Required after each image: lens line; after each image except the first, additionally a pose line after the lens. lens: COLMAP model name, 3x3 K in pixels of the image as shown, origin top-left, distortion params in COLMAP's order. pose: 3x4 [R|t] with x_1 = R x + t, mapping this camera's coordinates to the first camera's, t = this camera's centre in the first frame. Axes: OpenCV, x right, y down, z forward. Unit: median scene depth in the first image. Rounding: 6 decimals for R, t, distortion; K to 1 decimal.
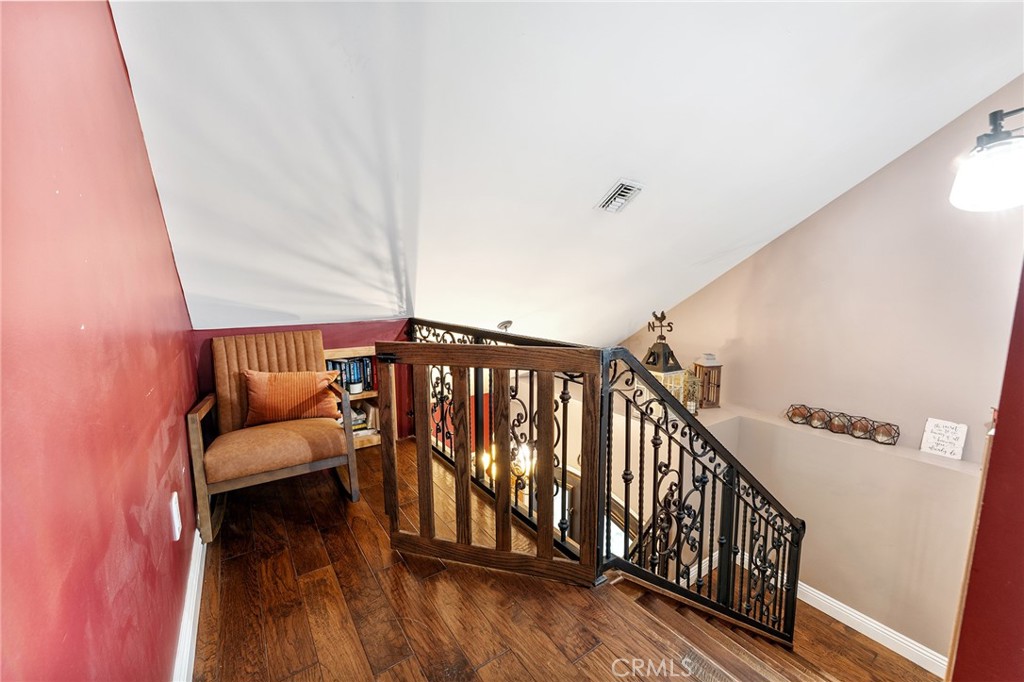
lens RADIAL K [[418.3, 0, 508.2], [0, 418.3, 335.5], [0, 0, 1]] dist [-0.000665, -0.000040]
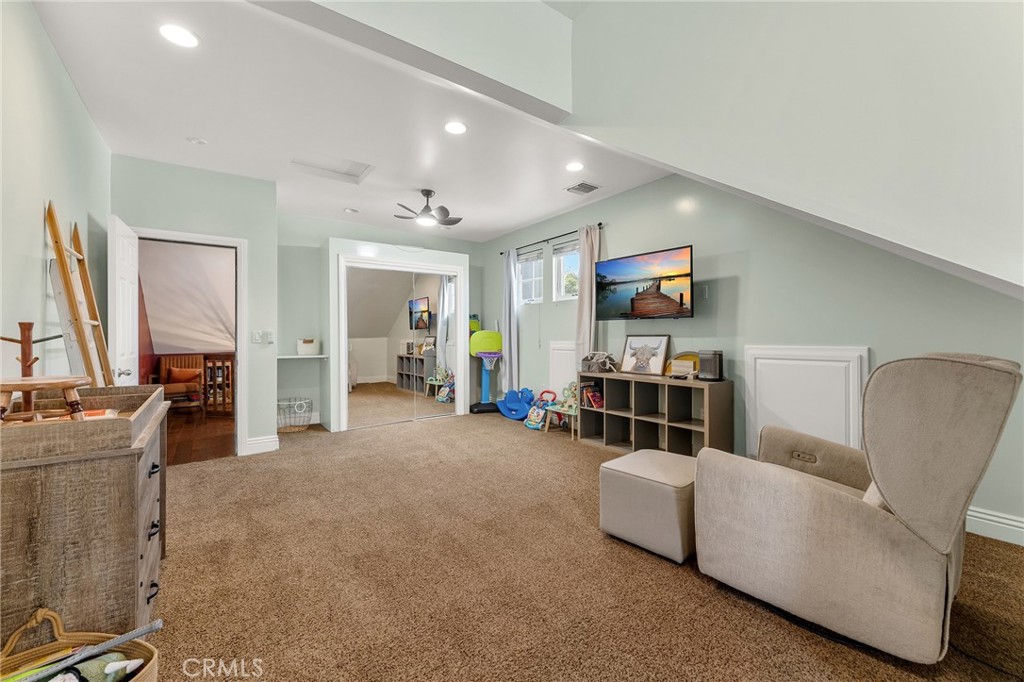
lens RADIAL K [[418.3, 0, 508.2], [0, 418.3, 335.5], [0, 0, 1]] dist [-0.000665, -0.000040]
pose [[0.999544, 0.003000, 0.030051, 1.640138], [0.000365, 0.993780, -0.111365, 0.186939], [-0.030199, 0.111325, 0.993325, -1.999643]]
